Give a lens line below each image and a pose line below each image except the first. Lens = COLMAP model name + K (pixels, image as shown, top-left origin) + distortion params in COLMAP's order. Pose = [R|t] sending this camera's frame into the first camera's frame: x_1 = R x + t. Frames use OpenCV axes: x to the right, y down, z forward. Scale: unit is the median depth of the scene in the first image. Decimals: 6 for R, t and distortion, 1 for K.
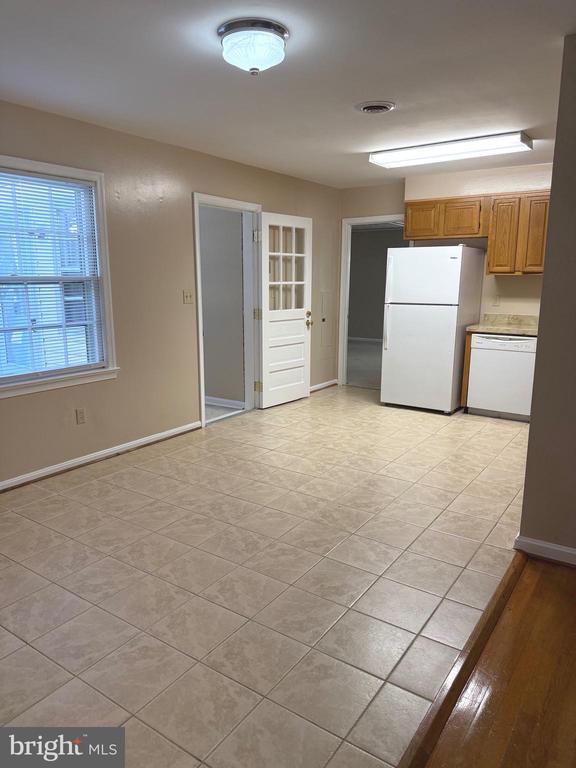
lens RADIAL K [[543.0, 0, 282.9], [0, 543.0, 387.4], [0, 0, 1]] dist [0.061052, -0.048680]
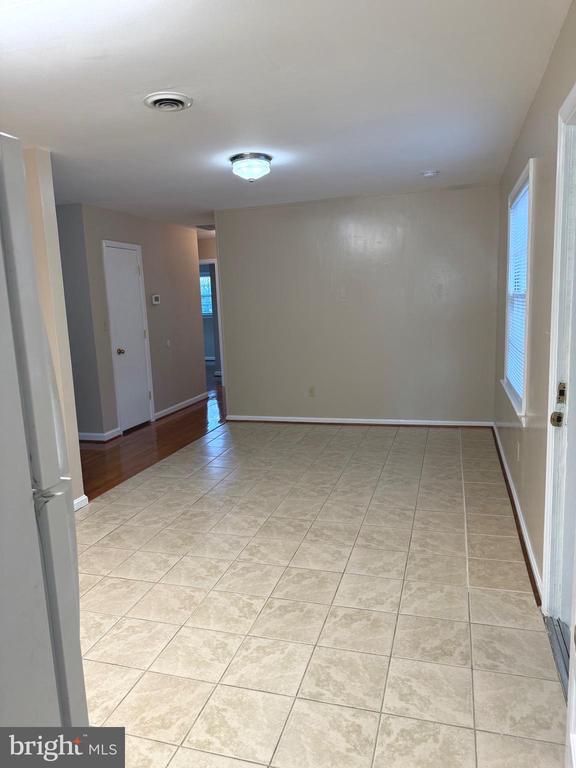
lens RADIAL K [[543.0, 0, 291.2], [0, 543.0, 379.5], [0, 0, 1]] dist [0.061052, -0.048680]
pose [[-0.947233, 0.087159, -0.308467, 0.194845], [-0.022495, 0.941875, 0.335209, -0.280959], [0.319754, 0.324460, -0.890215, 1.334980]]
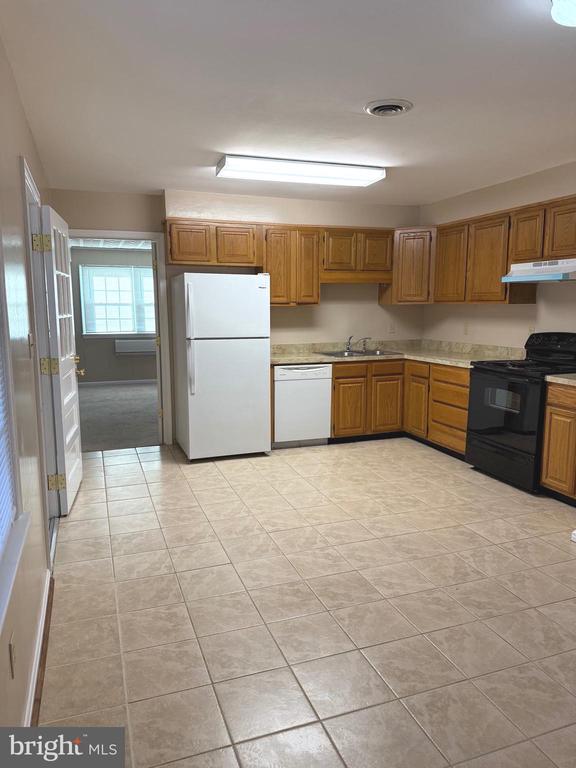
lens RADIAL K [[543.0, 0, 292.8], [0, 543.0, 386.3], [0, 0, 1]] dist [0.061052, -0.048680]
pose [[0.562818, -0.127954, 0.816617, -0.458683], [0.164013, 0.985589, 0.041391, -0.106668], [-0.810146, 0.110640, 0.575693, 0.469740]]
